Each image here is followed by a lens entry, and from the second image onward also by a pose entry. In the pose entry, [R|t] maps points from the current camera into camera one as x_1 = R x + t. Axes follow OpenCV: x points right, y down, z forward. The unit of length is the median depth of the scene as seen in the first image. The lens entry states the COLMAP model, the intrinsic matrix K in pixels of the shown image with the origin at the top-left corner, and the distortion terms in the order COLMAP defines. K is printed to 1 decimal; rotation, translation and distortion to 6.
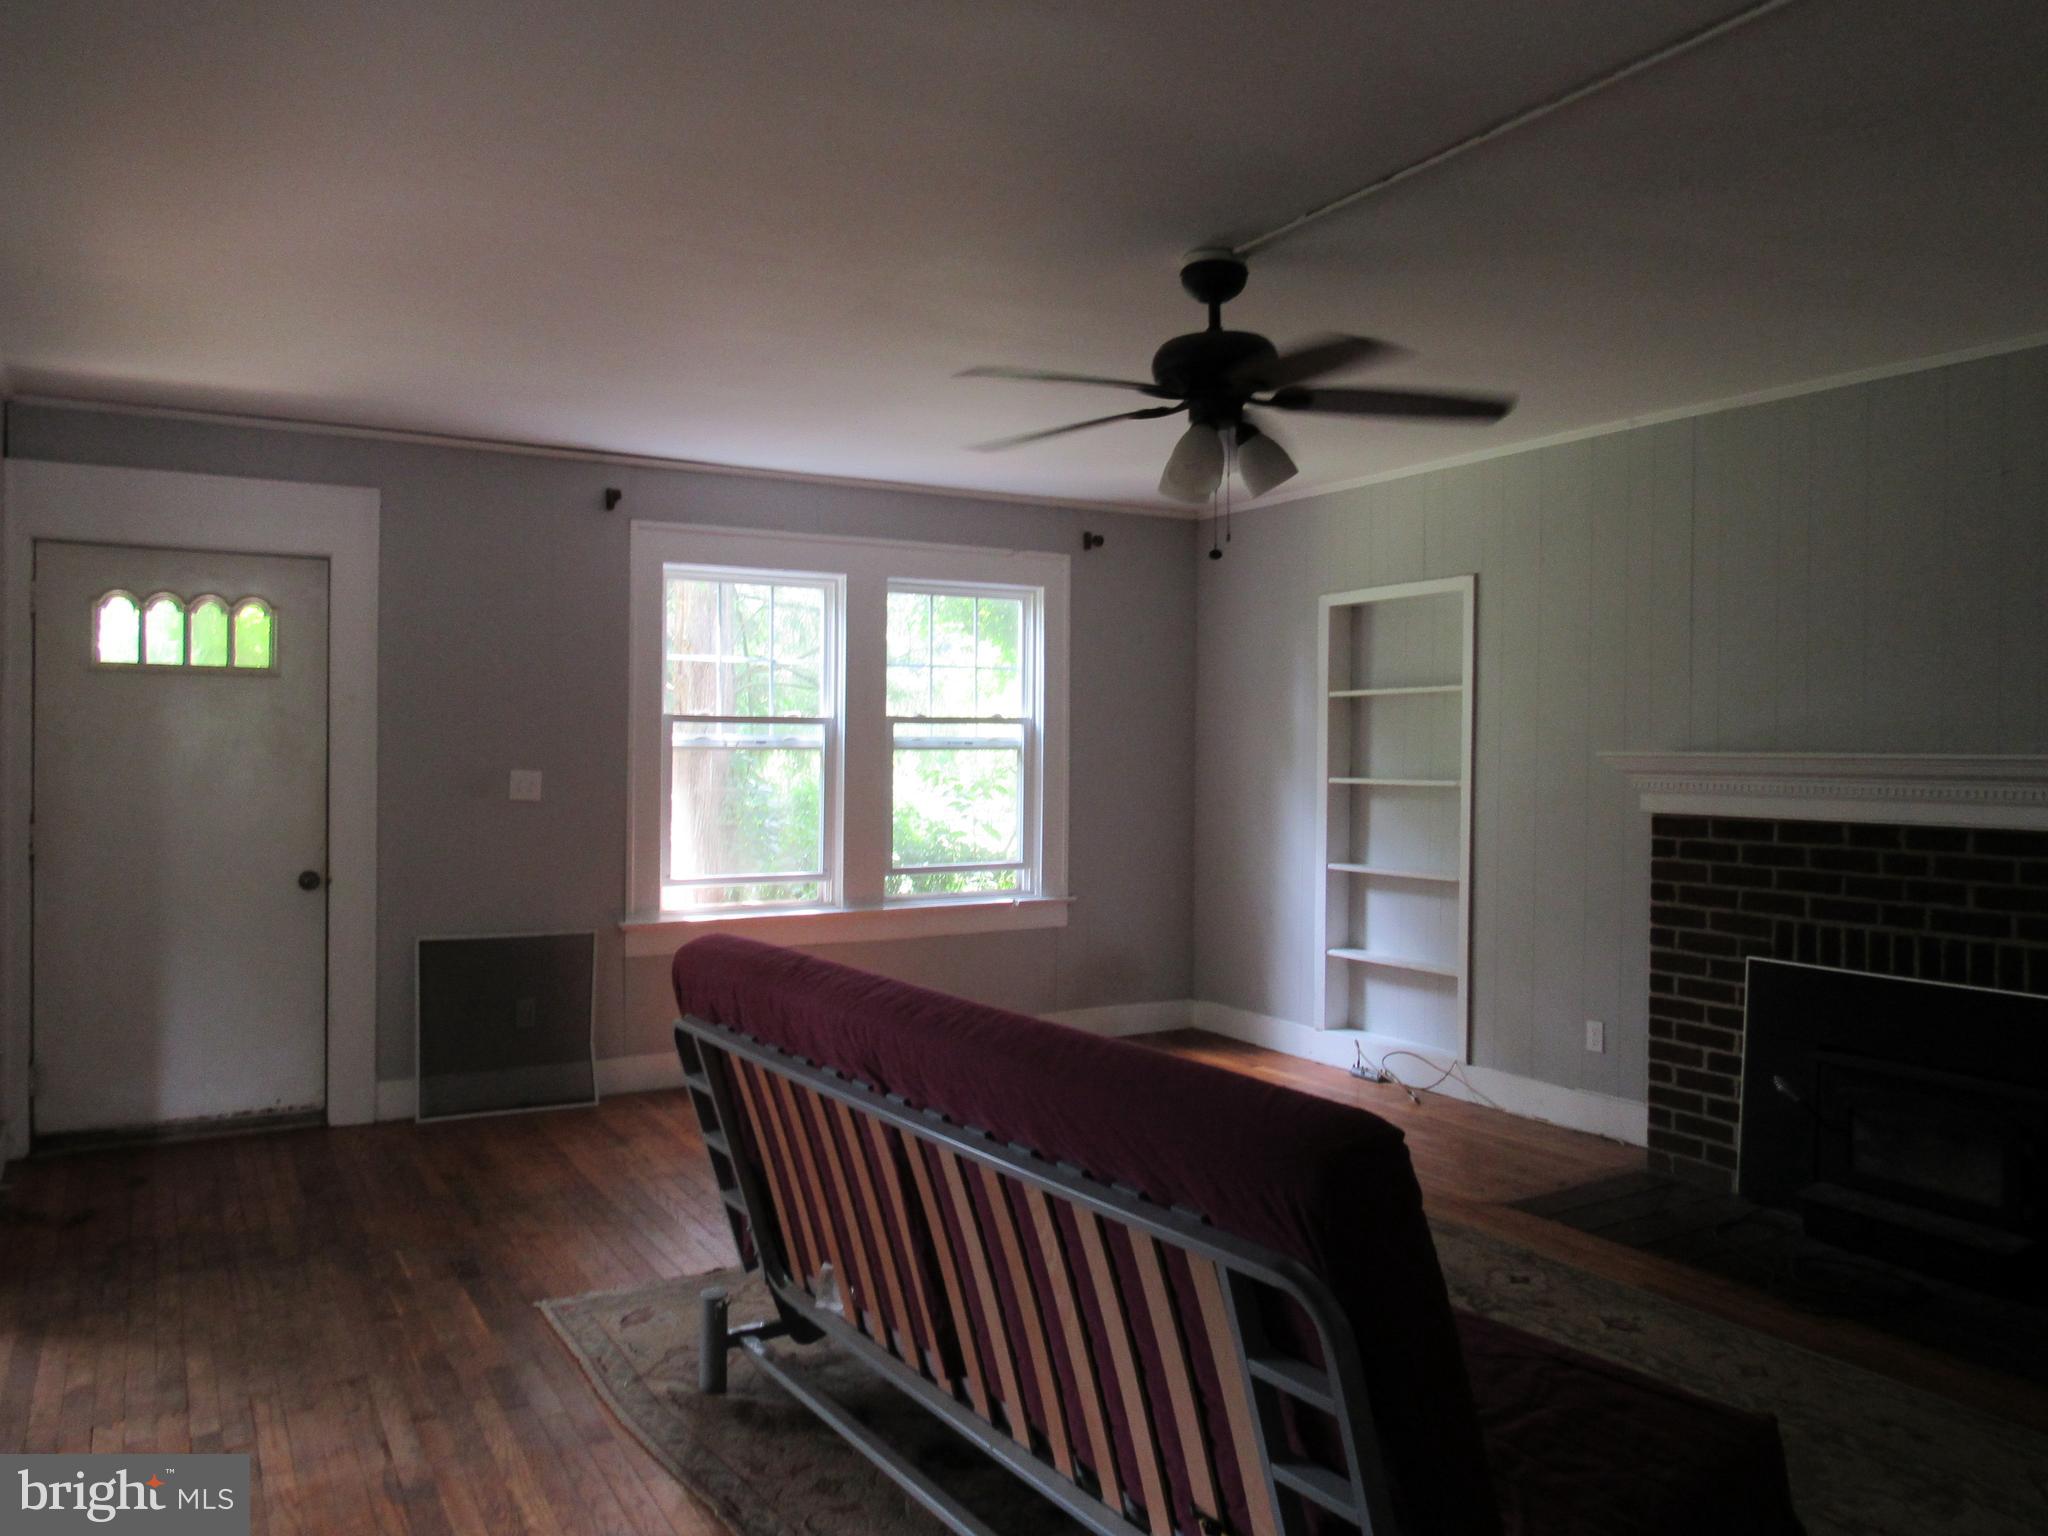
lens RADIAL K [[1466.8, 0, 1018.6], [0, 1466.8, 765.5], [0, 0, 1]] dist [-0.029556, 0.015067]
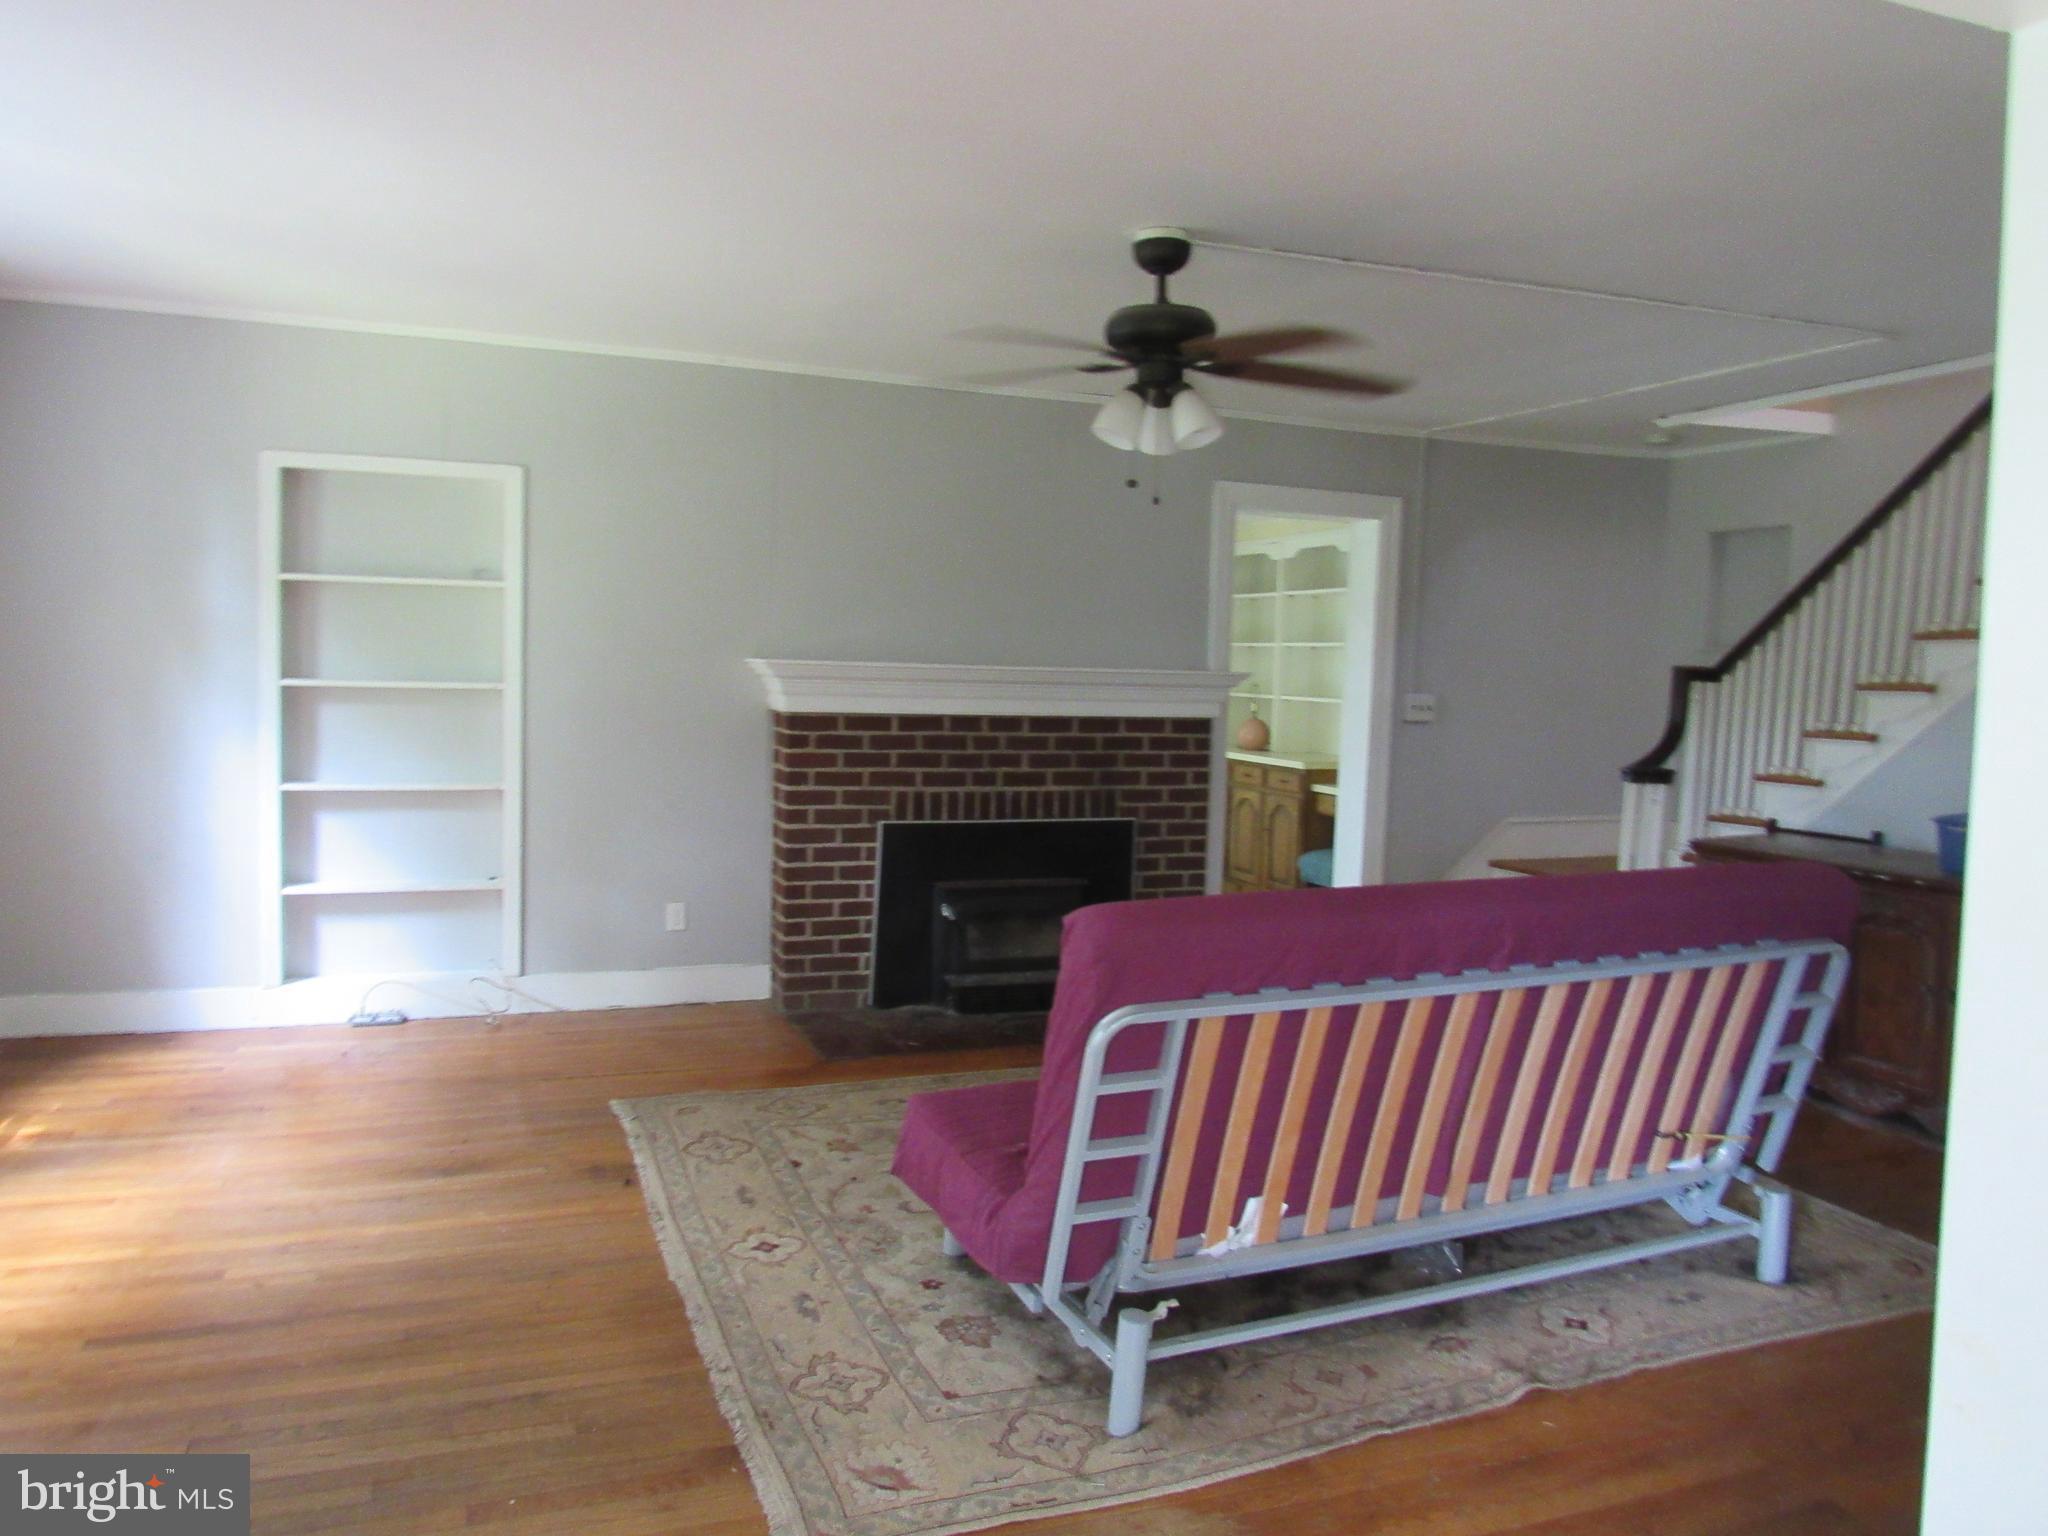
lens RADIAL K [[1466.8, 0, 1016.6], [0, 1466.8, 769.6], [0, 0, 1]] dist [-0.029556, 0.015067]
pose [[0.183254, -0.081654, 0.979669, -0.711505], [-0.019002, 0.996064, 0.086575, -0.027735], [-0.982882, -0.034481, 0.180981, 0.625105]]
